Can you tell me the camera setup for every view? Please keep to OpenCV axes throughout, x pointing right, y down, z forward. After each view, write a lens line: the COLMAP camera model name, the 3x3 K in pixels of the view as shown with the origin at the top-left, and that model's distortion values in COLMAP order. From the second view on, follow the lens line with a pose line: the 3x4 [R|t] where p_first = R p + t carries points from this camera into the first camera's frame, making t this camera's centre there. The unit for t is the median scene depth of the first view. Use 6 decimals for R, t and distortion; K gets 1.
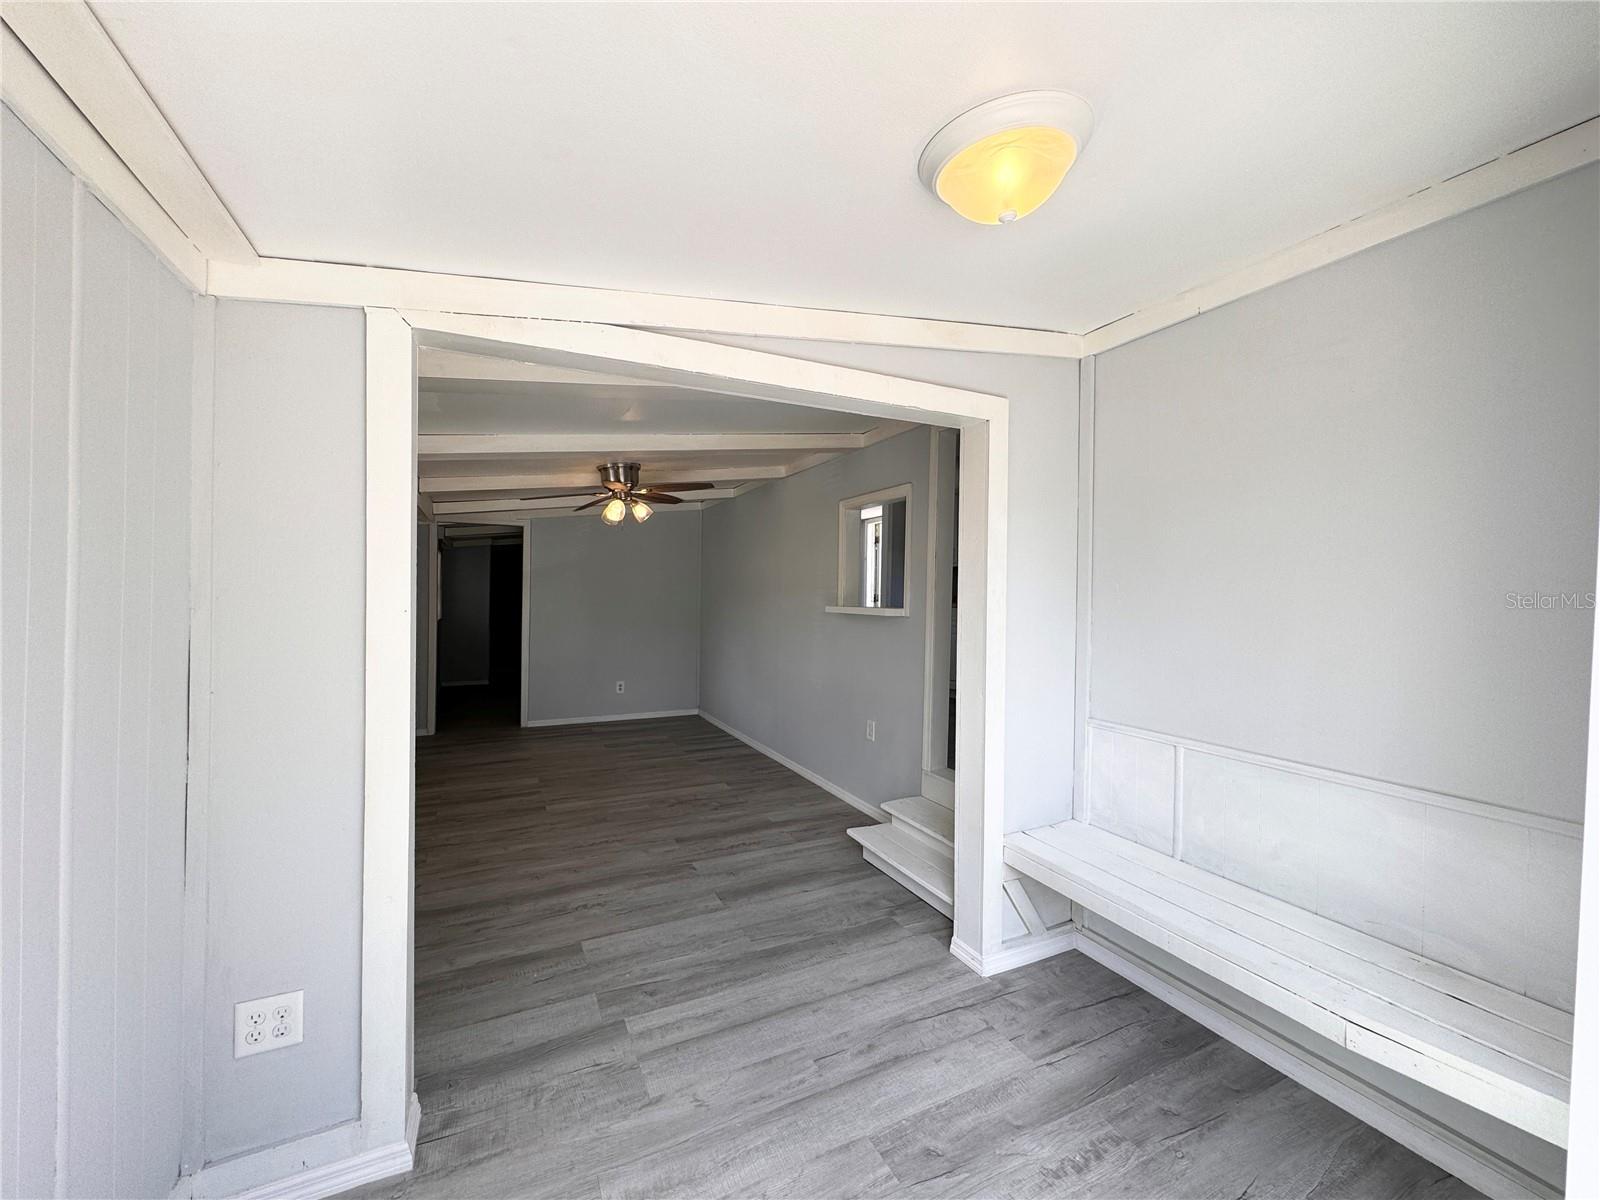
lens RADIAL K [[640.1, 0, 800.0], [0, 640.1, 600.0], [0, 0, 1]] dist [-0.000787, -0.000128]
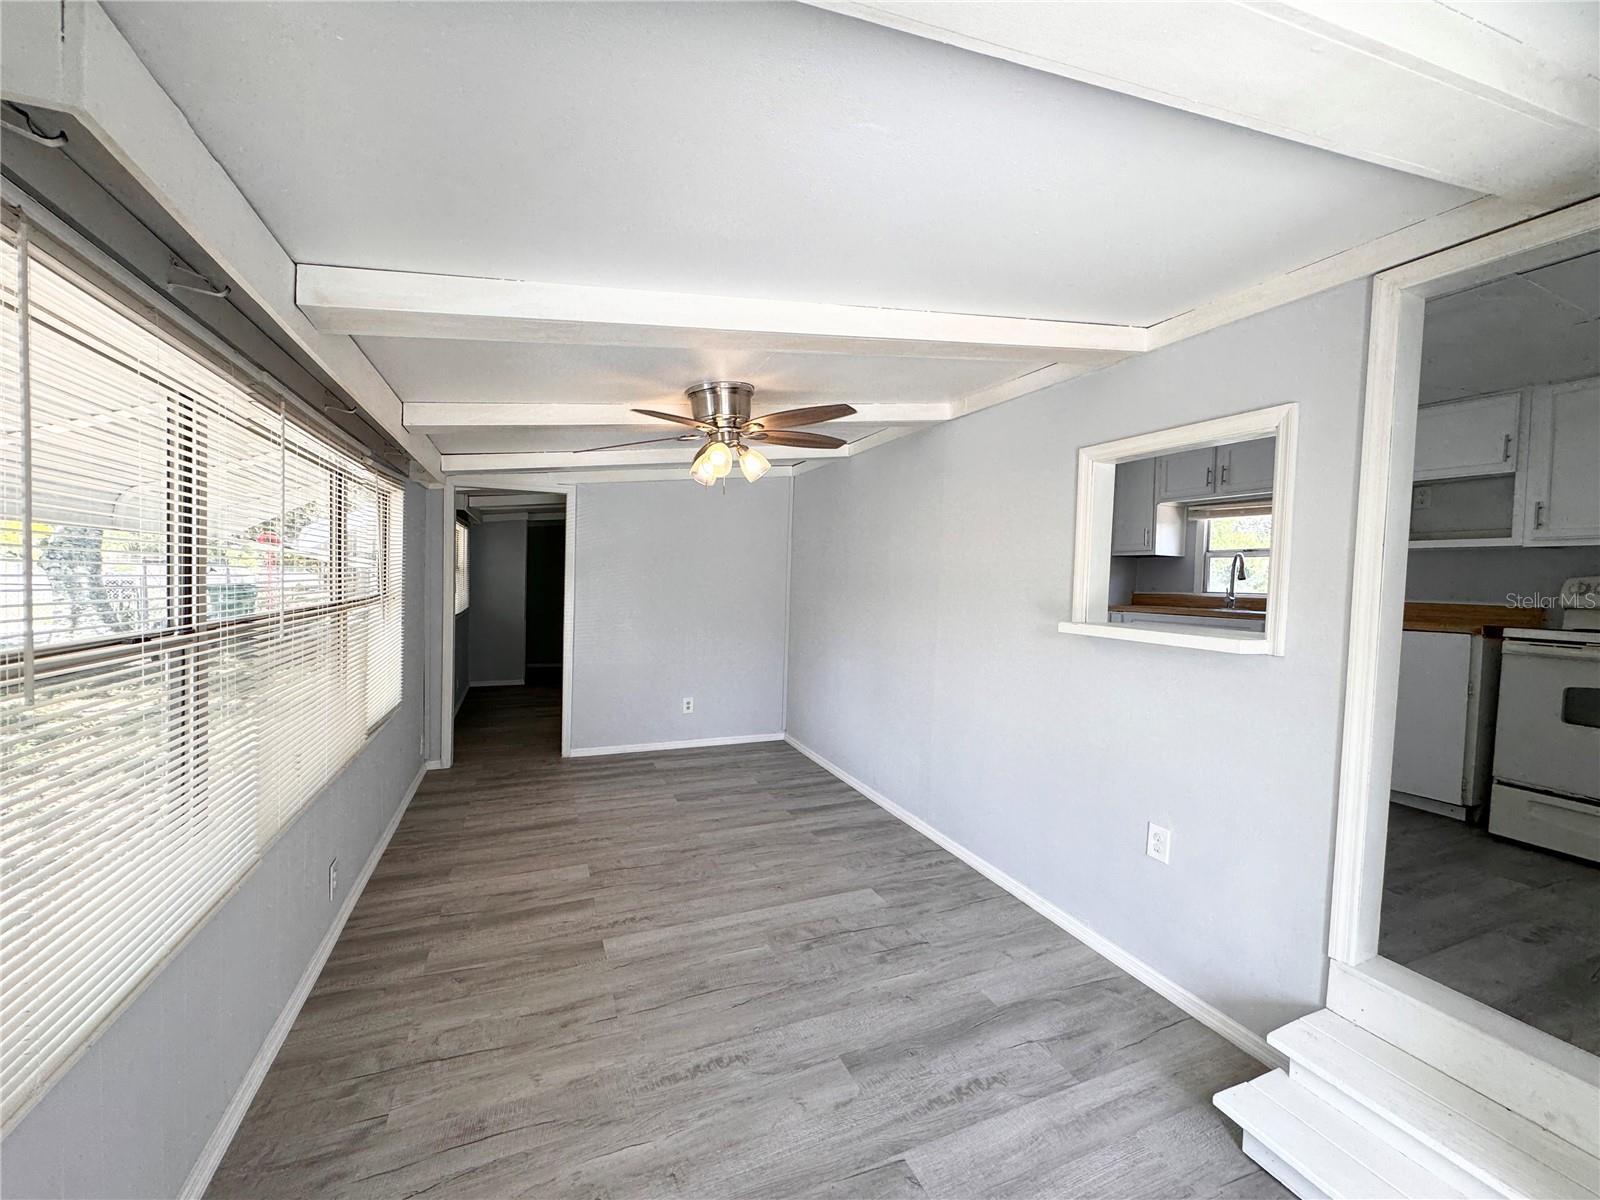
lens RADIAL K [[622.8, 0, 794.1], [0, 622.8, 604.7], [0, 0, 1]] dist [0.001144, 0.000186]
pose [[0.998441, 0.019675, -0.052227, -0.176886], [-0.017742, 0.999149, 0.037223, -0.024160], [0.052915, -0.036239, 0.997941, 0.396622]]
